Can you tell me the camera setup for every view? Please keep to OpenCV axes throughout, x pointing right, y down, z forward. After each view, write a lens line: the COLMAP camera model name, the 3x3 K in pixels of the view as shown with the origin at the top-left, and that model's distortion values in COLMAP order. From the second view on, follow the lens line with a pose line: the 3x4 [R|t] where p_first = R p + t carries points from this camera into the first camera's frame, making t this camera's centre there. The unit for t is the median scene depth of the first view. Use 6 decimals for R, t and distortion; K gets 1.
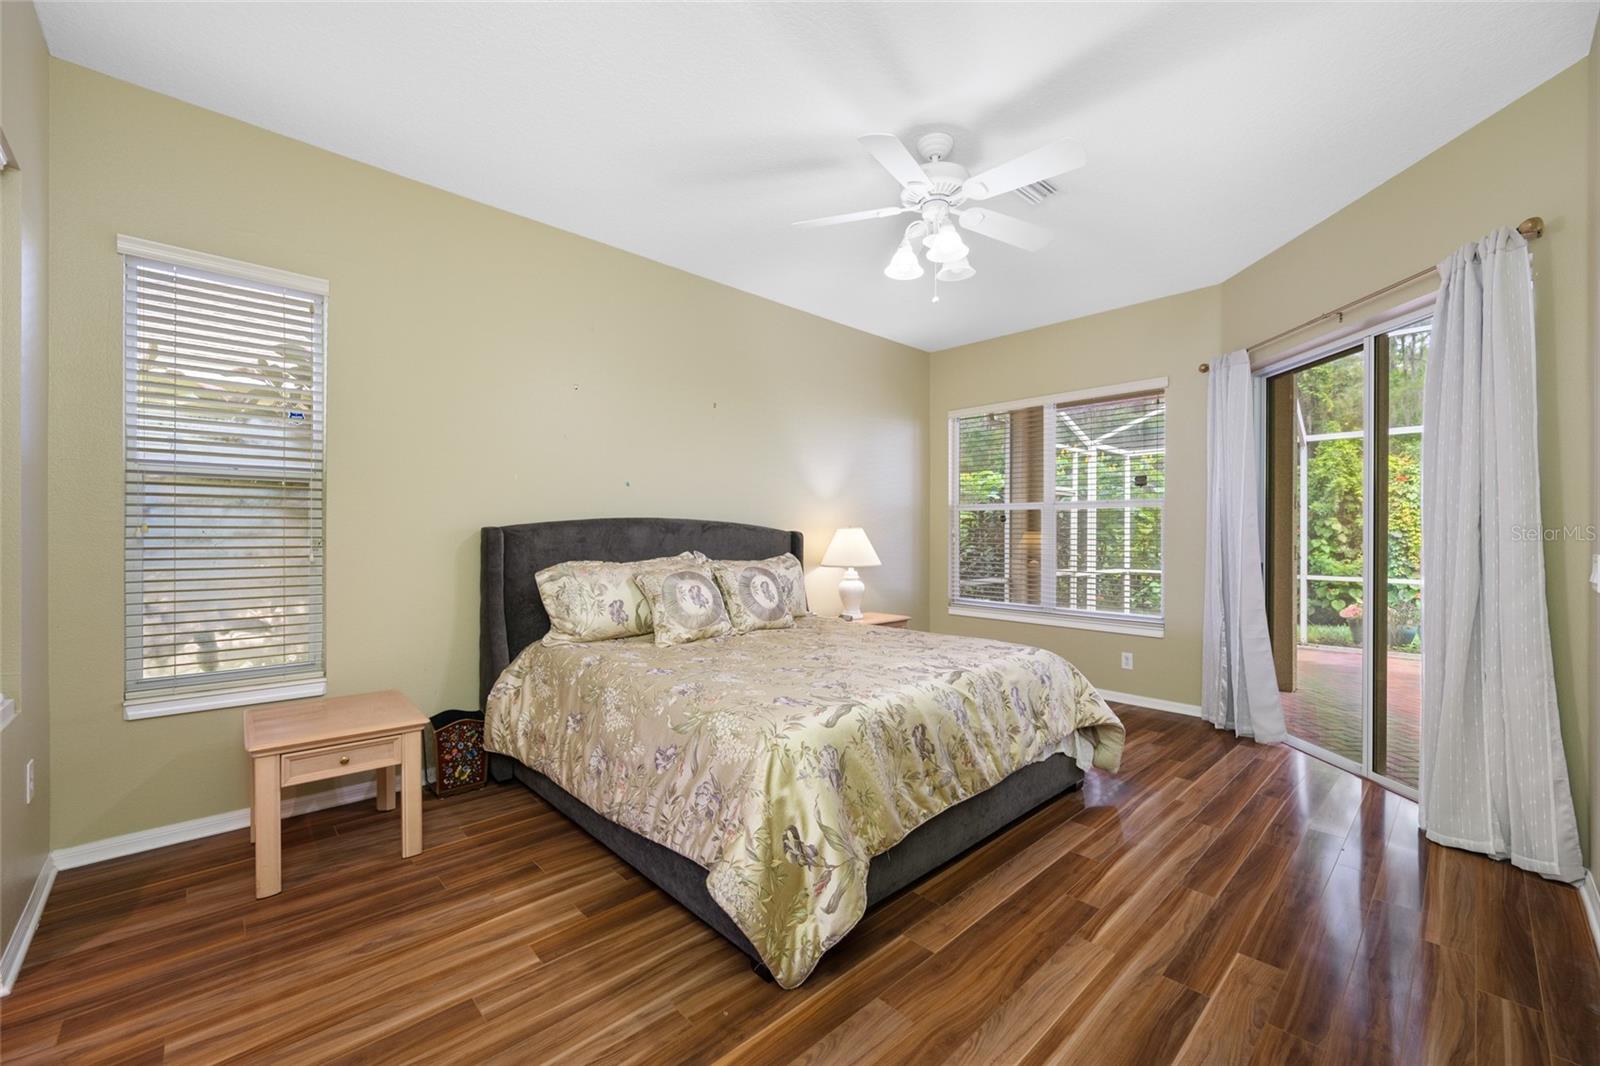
lens RADIAL K [[648.8, 0, 793.2], [0, 648.8, 533.4], [0, 0, 1]] dist [-0.002591, 0.000044]
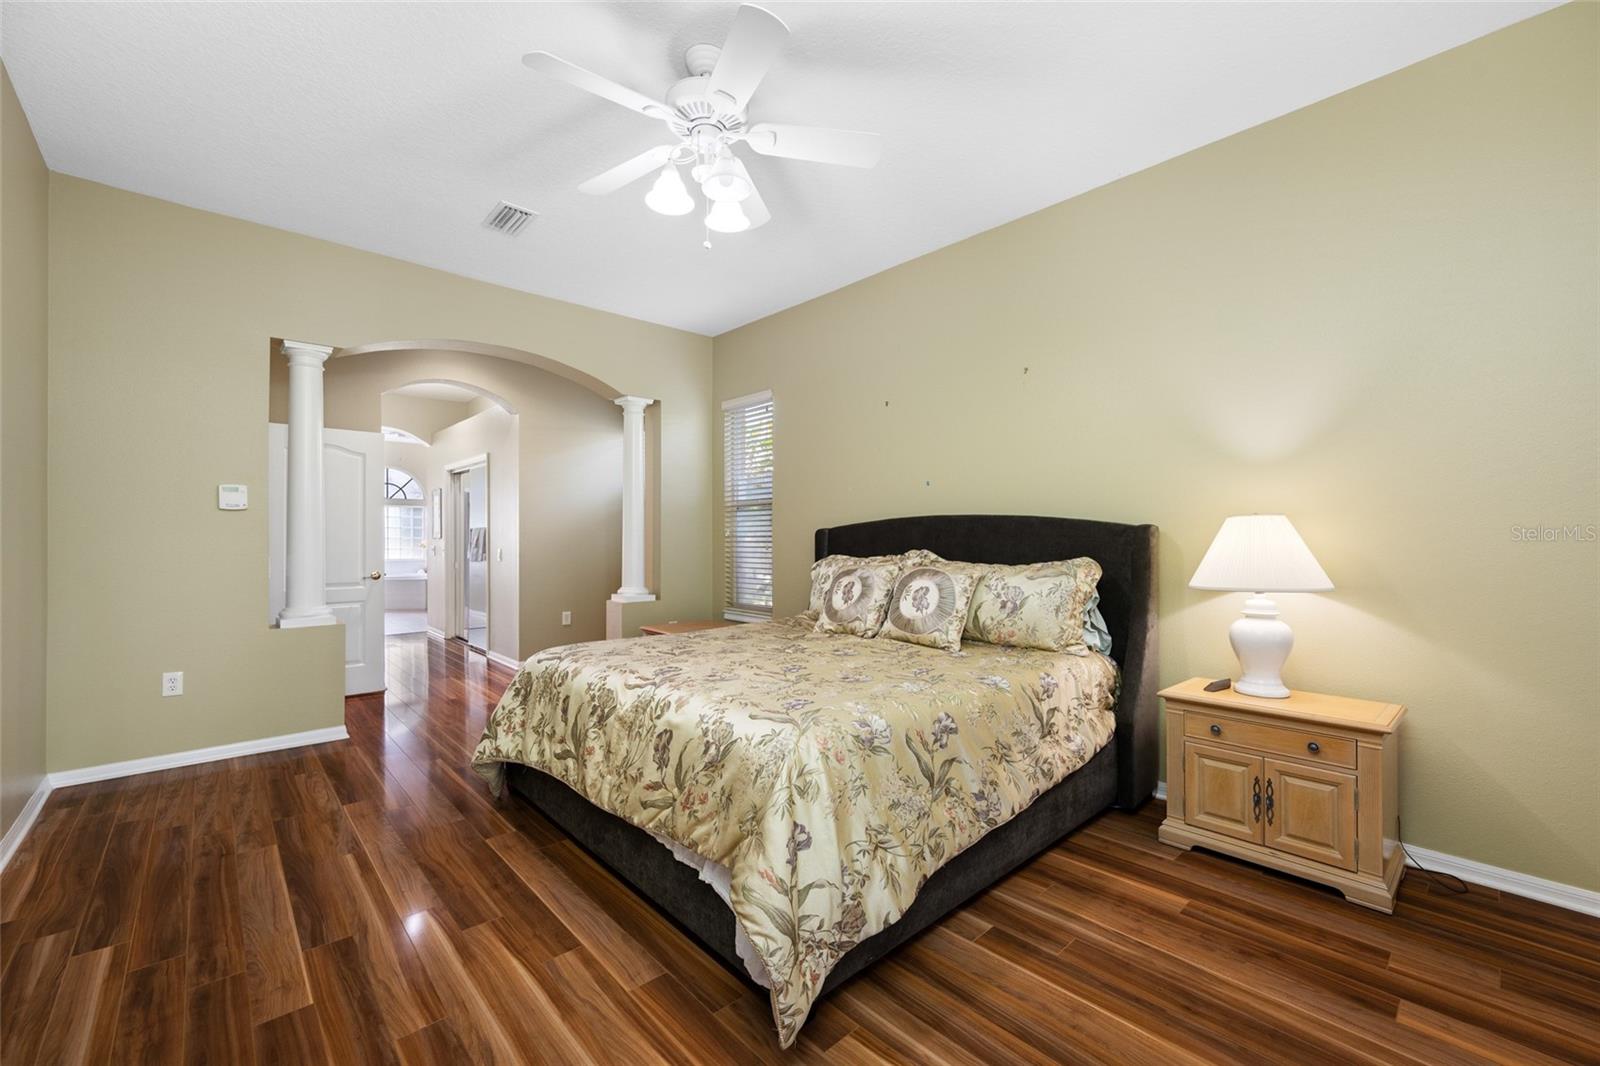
lens RADIAL K [[648.8, 0, 792.5], [0, 648.8, 535.4], [0, 0, 1]] dist [-0.002591, 0.000044]
pose [[-0.018707, -0.014984, -0.999713, 0.936817], [-0.004842, 0.999877, -0.014896, 0.026228], [0.999813, 0.004562, -0.018778, 1.003225]]
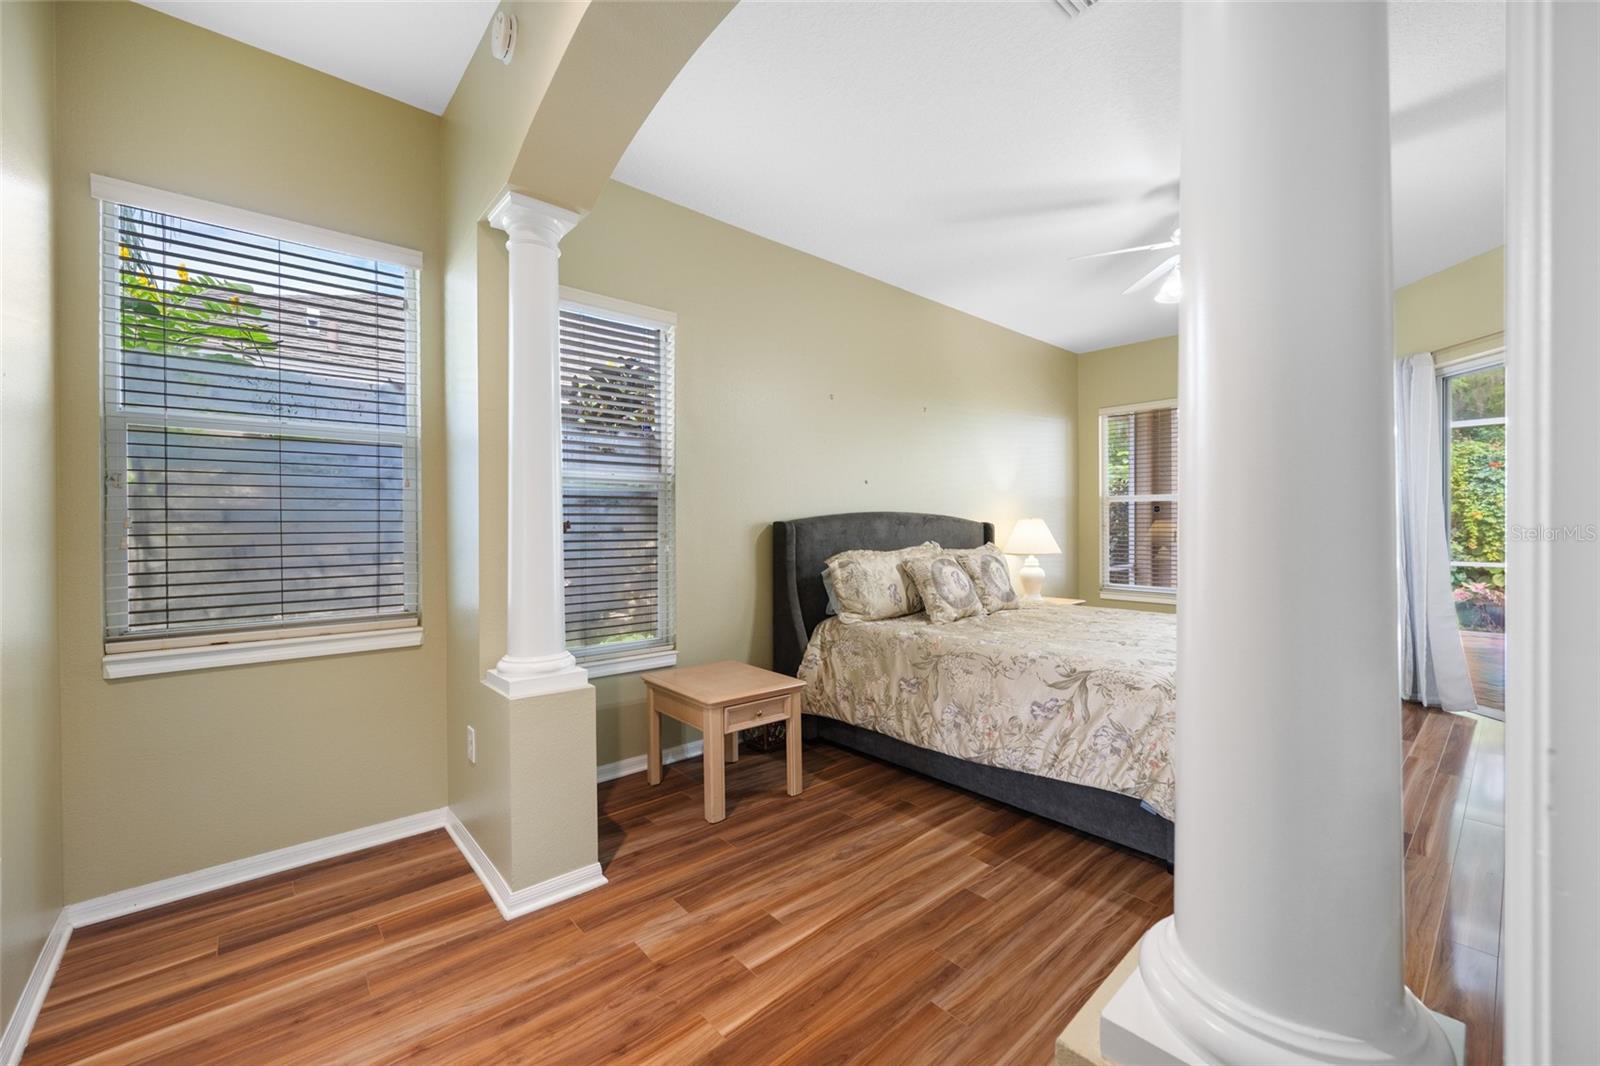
lens RADIAL K [[648.8, 0, 798.9], [0, 648.8, 527.5], [0, 0, 1]] dist [-0.002591, 0.000044]
pose [[0.999492, -0.008465, -0.030714, -0.415410], [0.008601, 0.999954, 0.004297, -0.003495], [0.030676, -0.004559, 0.999519, -0.155463]]
